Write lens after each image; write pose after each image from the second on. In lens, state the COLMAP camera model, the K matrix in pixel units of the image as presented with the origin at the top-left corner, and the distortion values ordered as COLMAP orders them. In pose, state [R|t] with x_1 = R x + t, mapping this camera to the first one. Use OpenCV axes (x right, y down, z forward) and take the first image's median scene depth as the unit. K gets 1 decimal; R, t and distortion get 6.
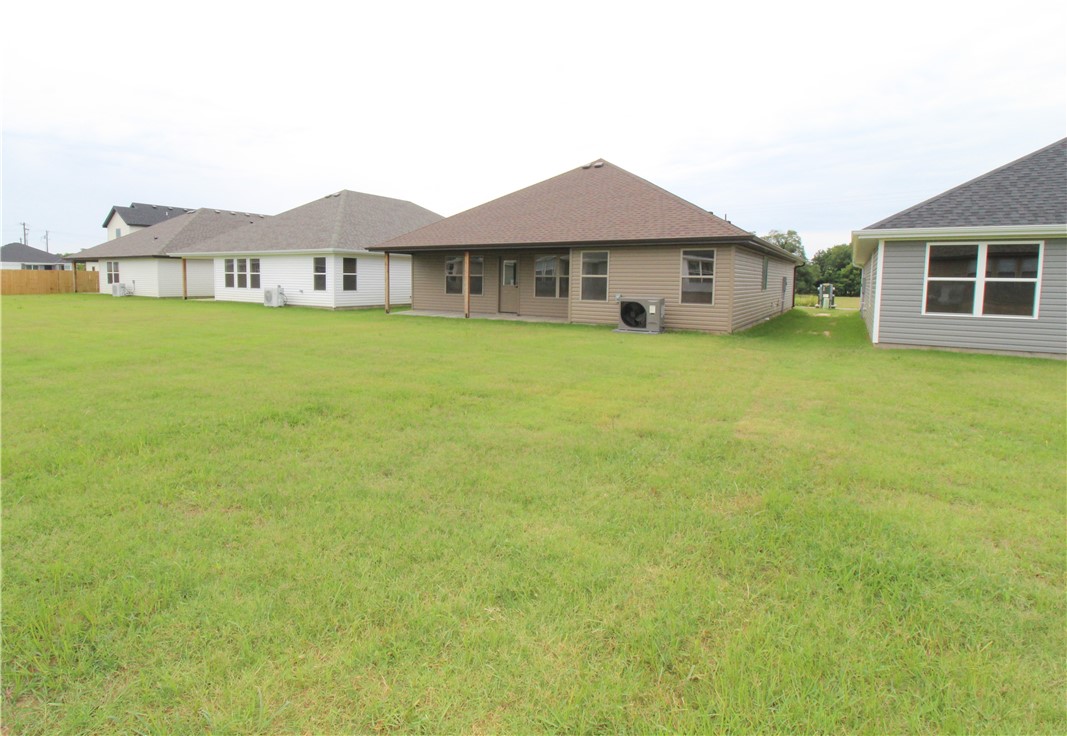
lens RADIAL K [[585.6, 0, 533.0], [0, 585.6, 325.1], [0, 0, 1]] dist [-0.005953, -0.001253]
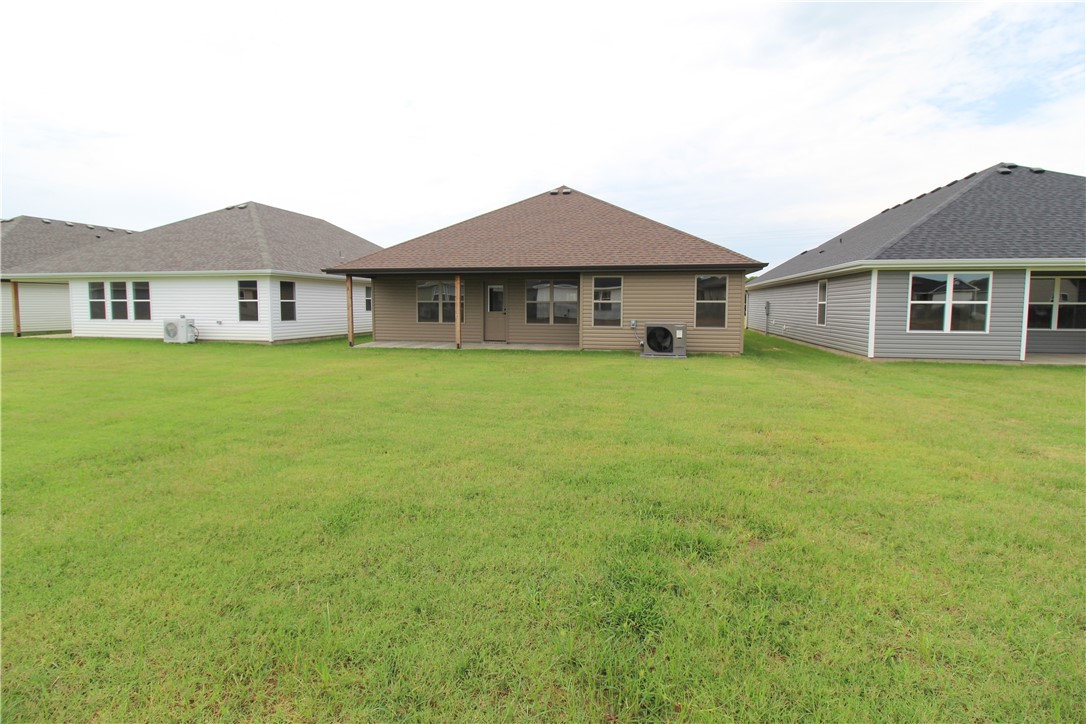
lens RADIAL K [[514.7, 0, 543.2], [0, 514.7, 339.6], [0, 0, 1]] dist [0.000732, -0.012827]
pose [[0.928505, -0.033345, 0.369821, -0.259552], [0.036583, 0.999329, -0.001741, -0.017911], [-0.369515, 0.015146, 0.929101, 0.191520]]
